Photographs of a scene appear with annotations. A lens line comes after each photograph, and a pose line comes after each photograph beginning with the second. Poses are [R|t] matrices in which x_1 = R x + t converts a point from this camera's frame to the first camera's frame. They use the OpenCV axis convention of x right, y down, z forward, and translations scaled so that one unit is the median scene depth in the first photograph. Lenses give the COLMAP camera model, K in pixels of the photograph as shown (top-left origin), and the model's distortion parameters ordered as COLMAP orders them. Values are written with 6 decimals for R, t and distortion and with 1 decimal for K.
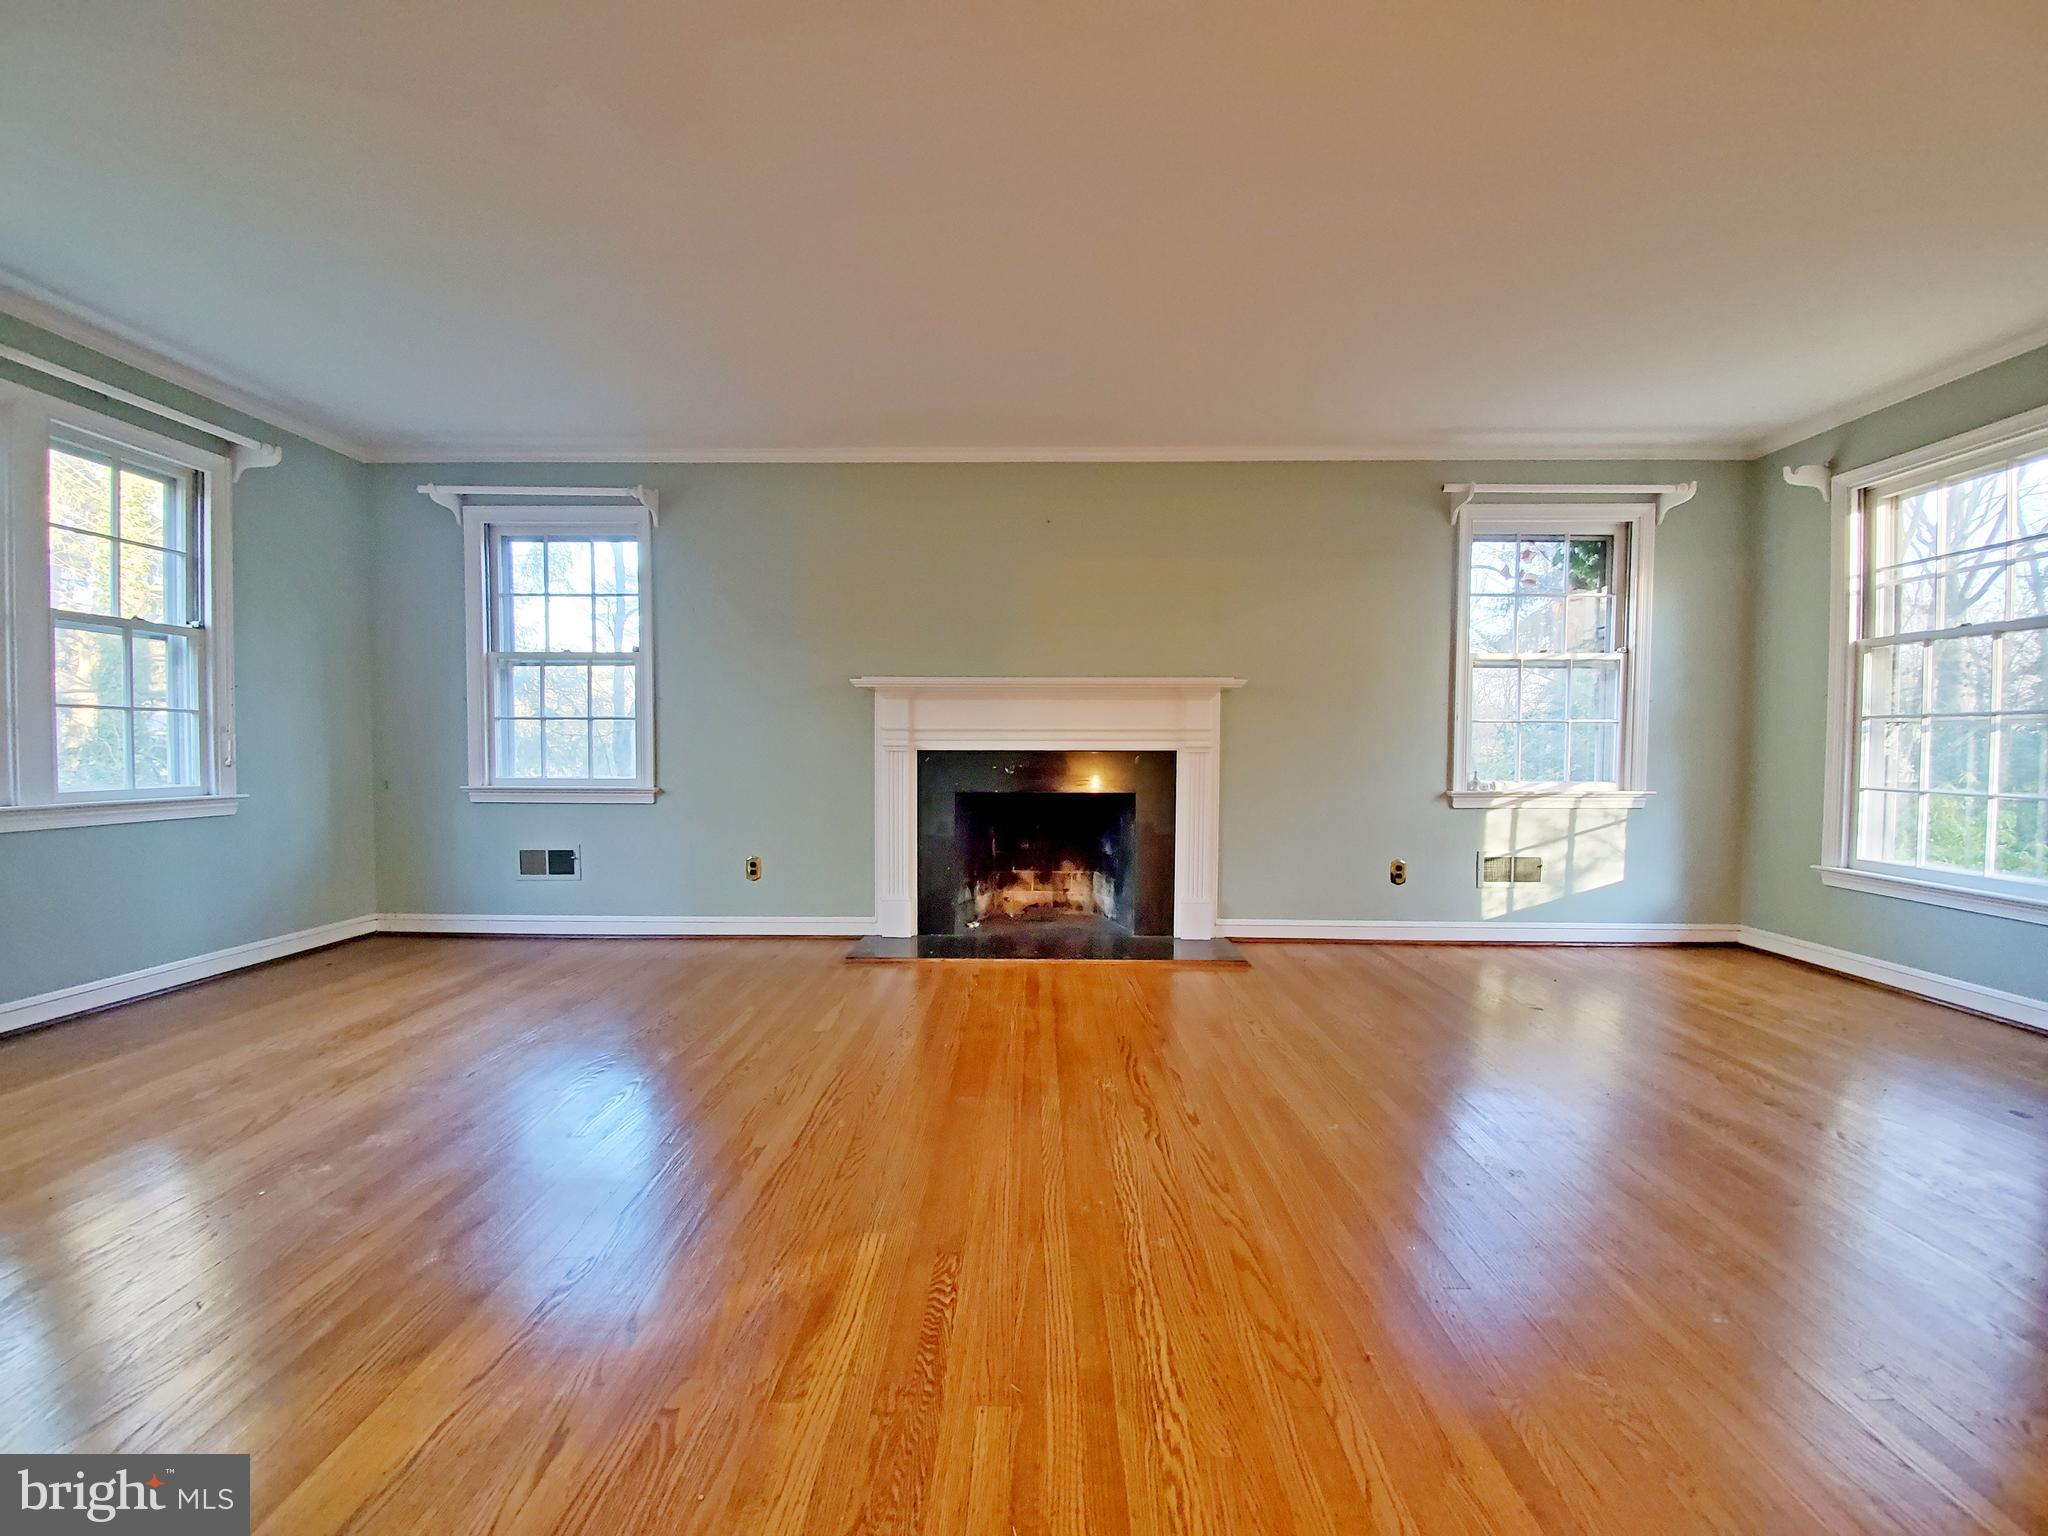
lens RADIAL K [[818.0, 0, 1033.4], [0, 818.0, 769.5], [0, 0, 1]] dist [0.021420, -0.021460]
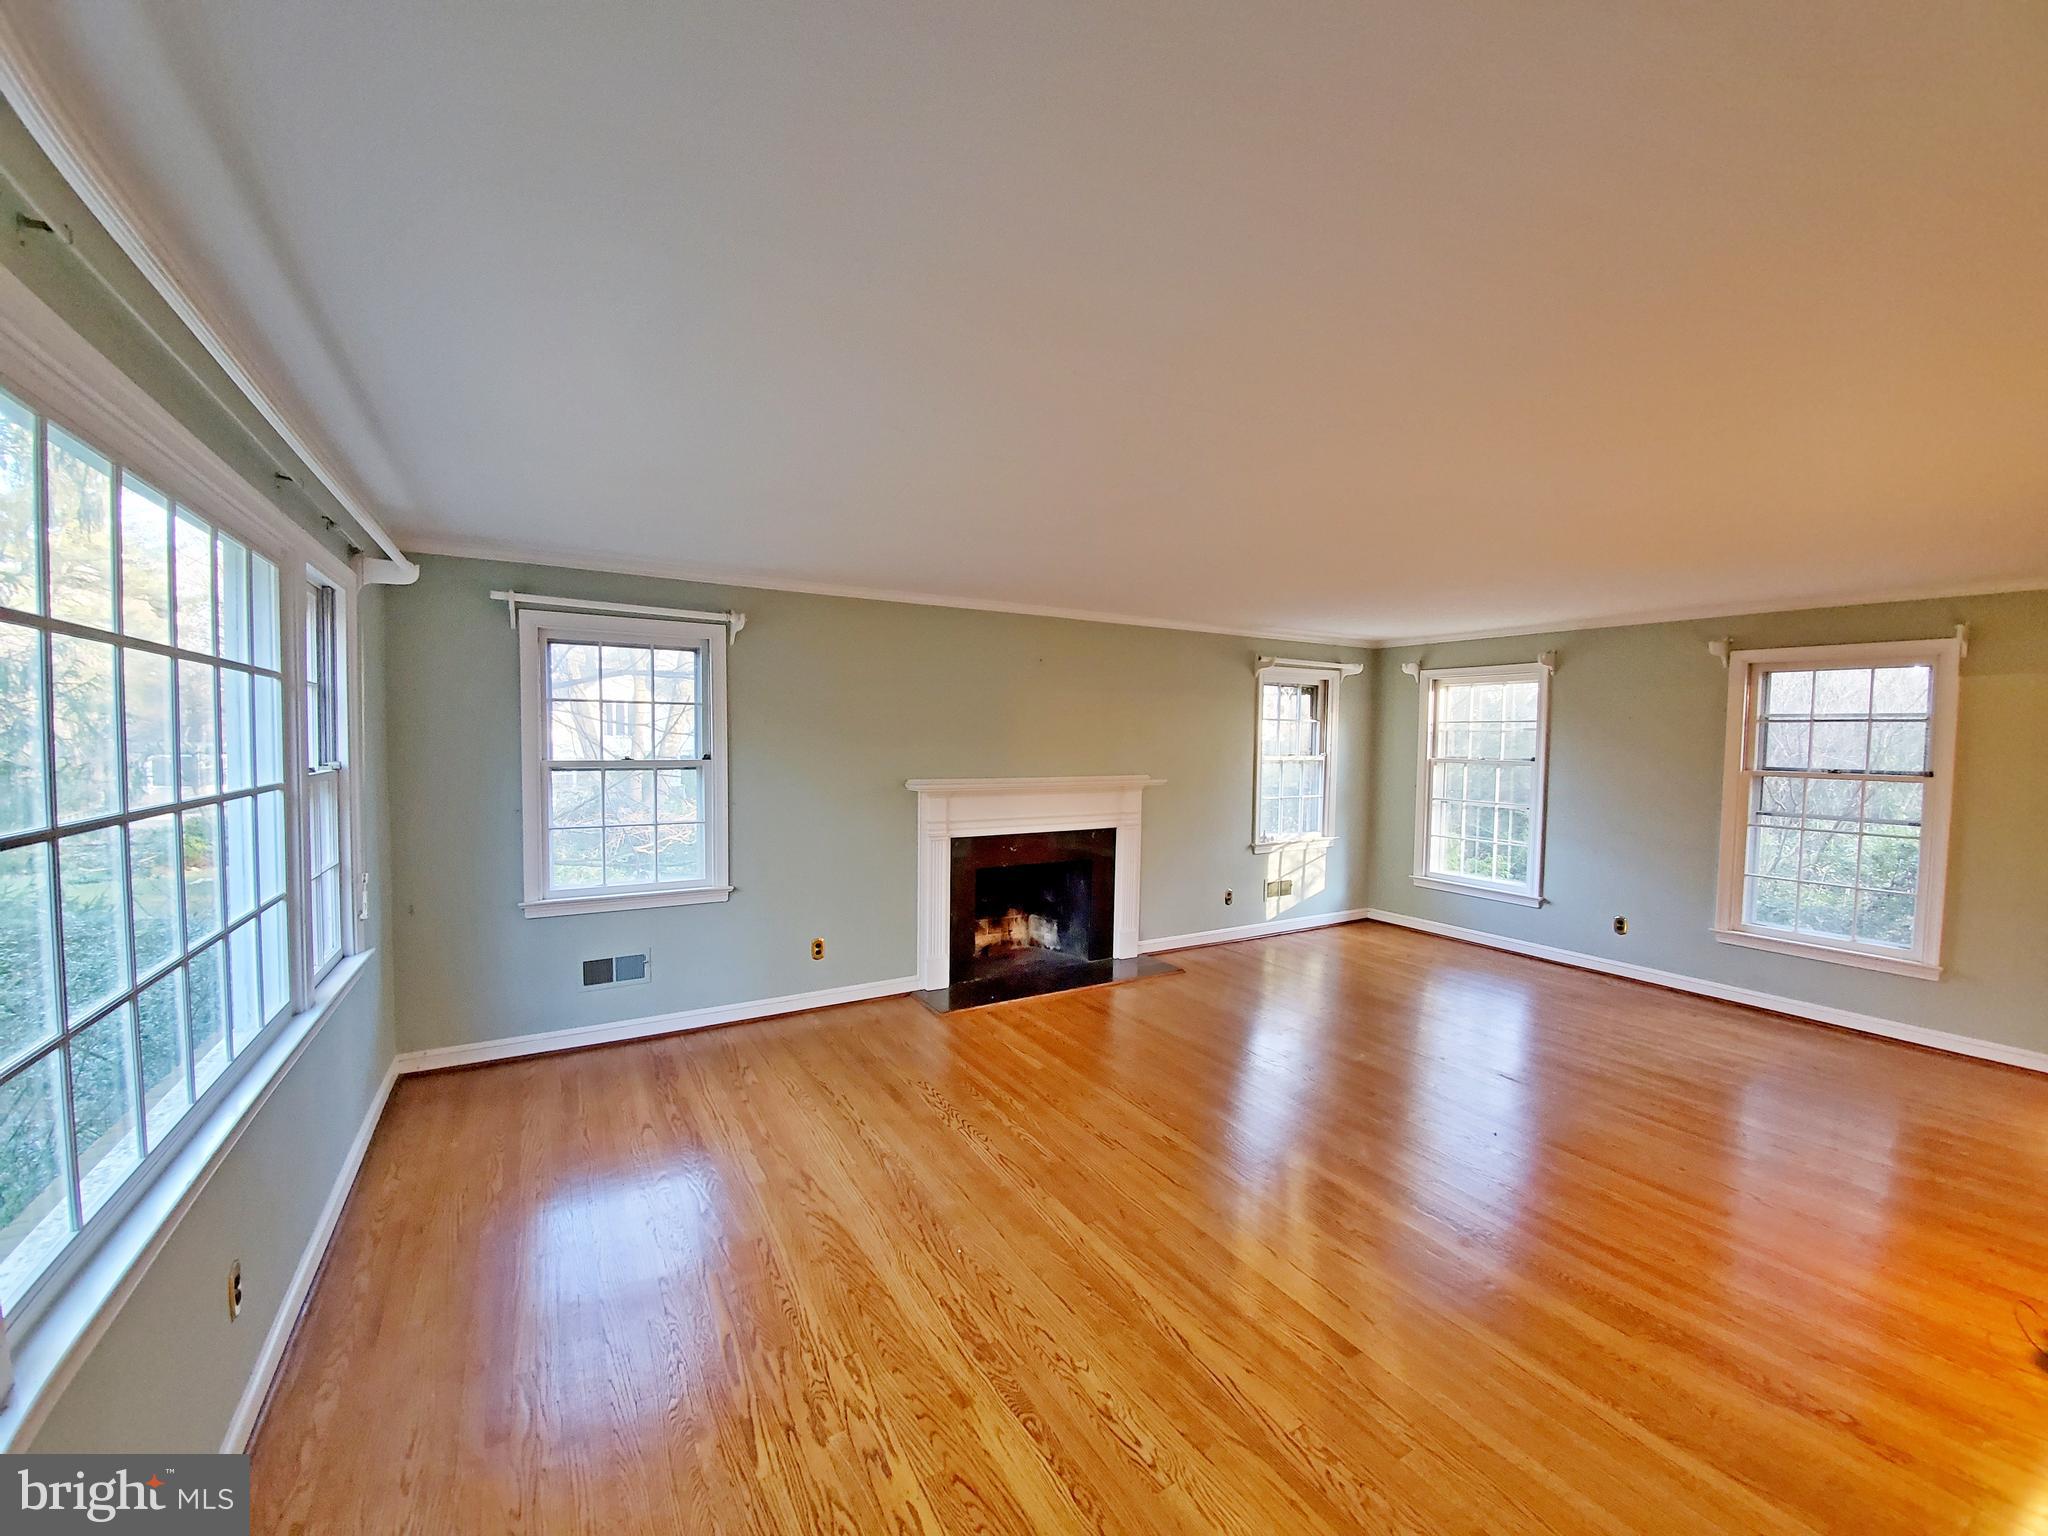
lens RADIAL K [[808.0, 0, 1020.7], [0, 808.0, 774.3], [0, 0, 1]] dist [0.009234, -0.014563]
pose [[0.851298, -0.019105, 0.524335, -0.697700], [0.008191, 0.999699, 0.023126, -0.147481], [-0.524619, -0.015392, 0.851198, -0.099857]]
